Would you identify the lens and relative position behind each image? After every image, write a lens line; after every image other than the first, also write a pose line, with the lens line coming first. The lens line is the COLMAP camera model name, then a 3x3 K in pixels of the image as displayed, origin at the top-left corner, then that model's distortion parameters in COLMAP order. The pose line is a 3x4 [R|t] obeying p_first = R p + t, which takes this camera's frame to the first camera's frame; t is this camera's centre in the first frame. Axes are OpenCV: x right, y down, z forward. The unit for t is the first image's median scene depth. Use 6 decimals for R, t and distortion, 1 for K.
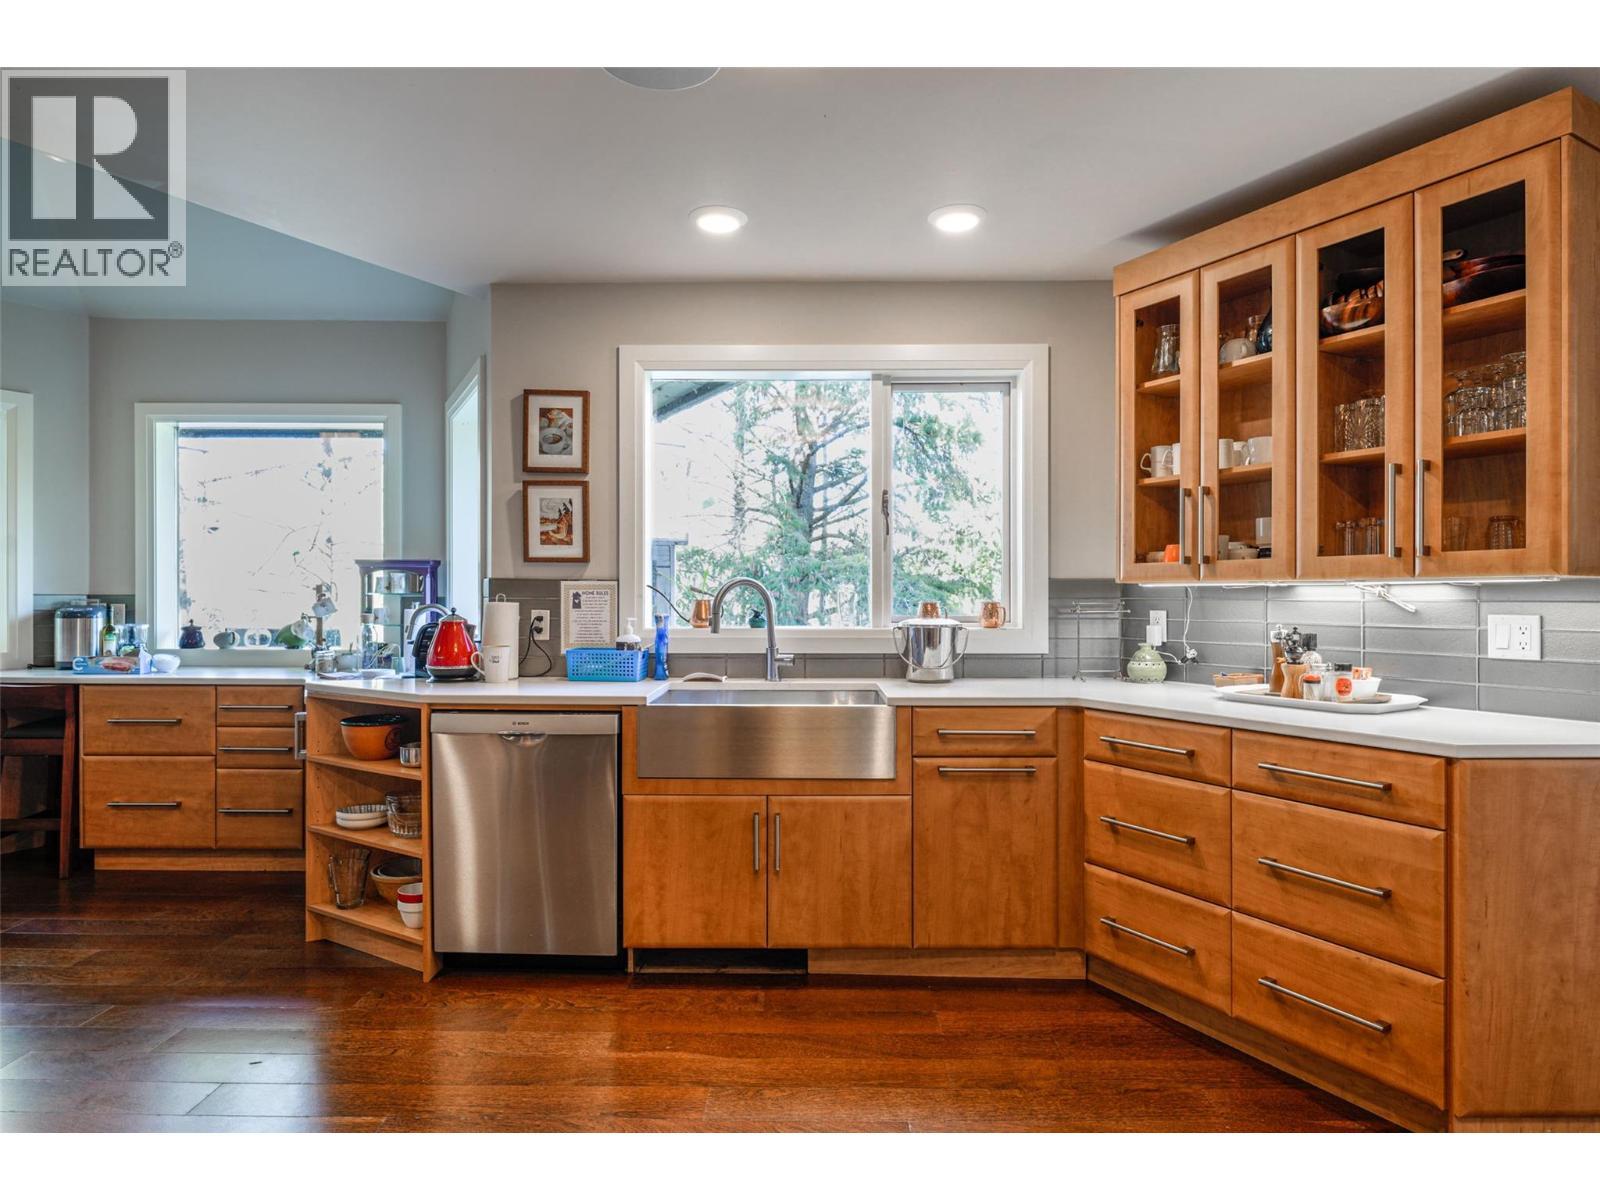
lens RADIAL K [[850.8, 0, 867.3], [0, 850.8, 595.0], [0, 0, 1]] dist [-0.007548, 0.002139]
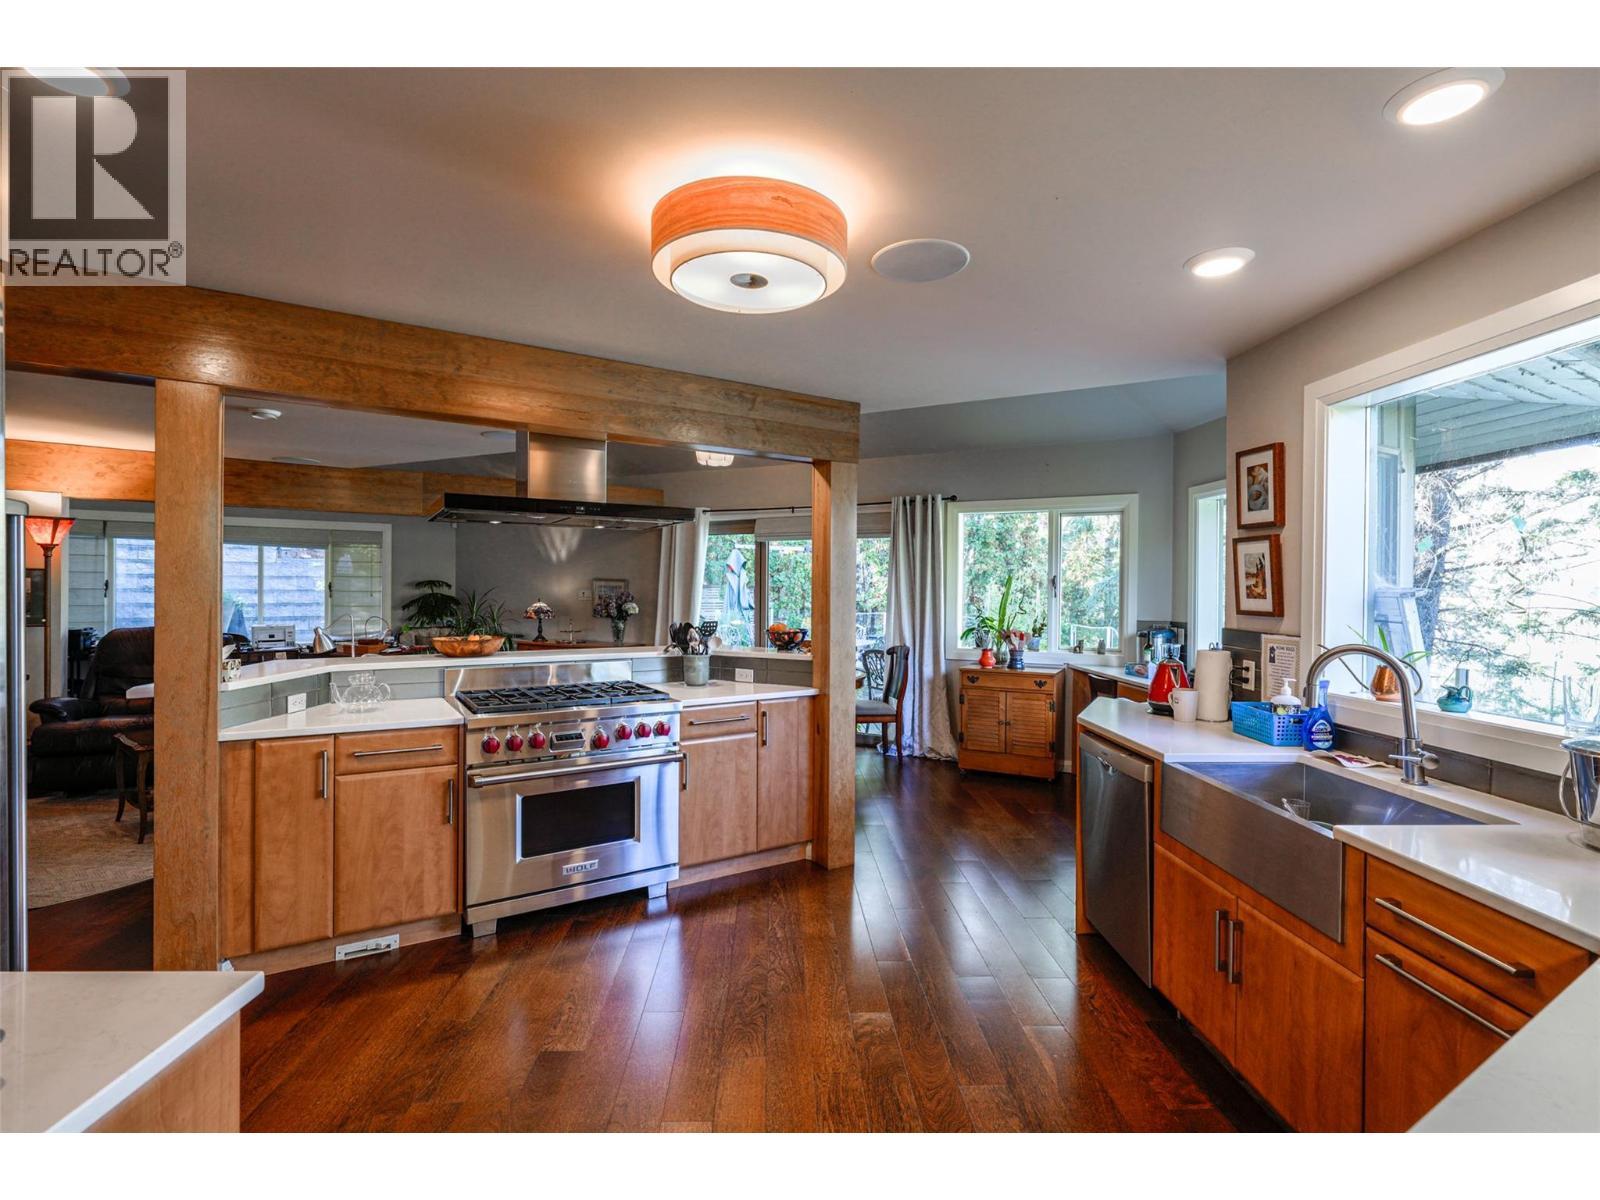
lens RADIAL K [[763.4, 0, 802.8], [0, 763.4, 596.9], [0, 0, 1]] dist [0.000339, -0.000910]
pose [[0.035662, 0.006912, -0.999340, 0.533800], [-0.013598, 0.999887, 0.006430, -0.059460], [0.999271, 0.013360, 0.035752, 0.421066]]
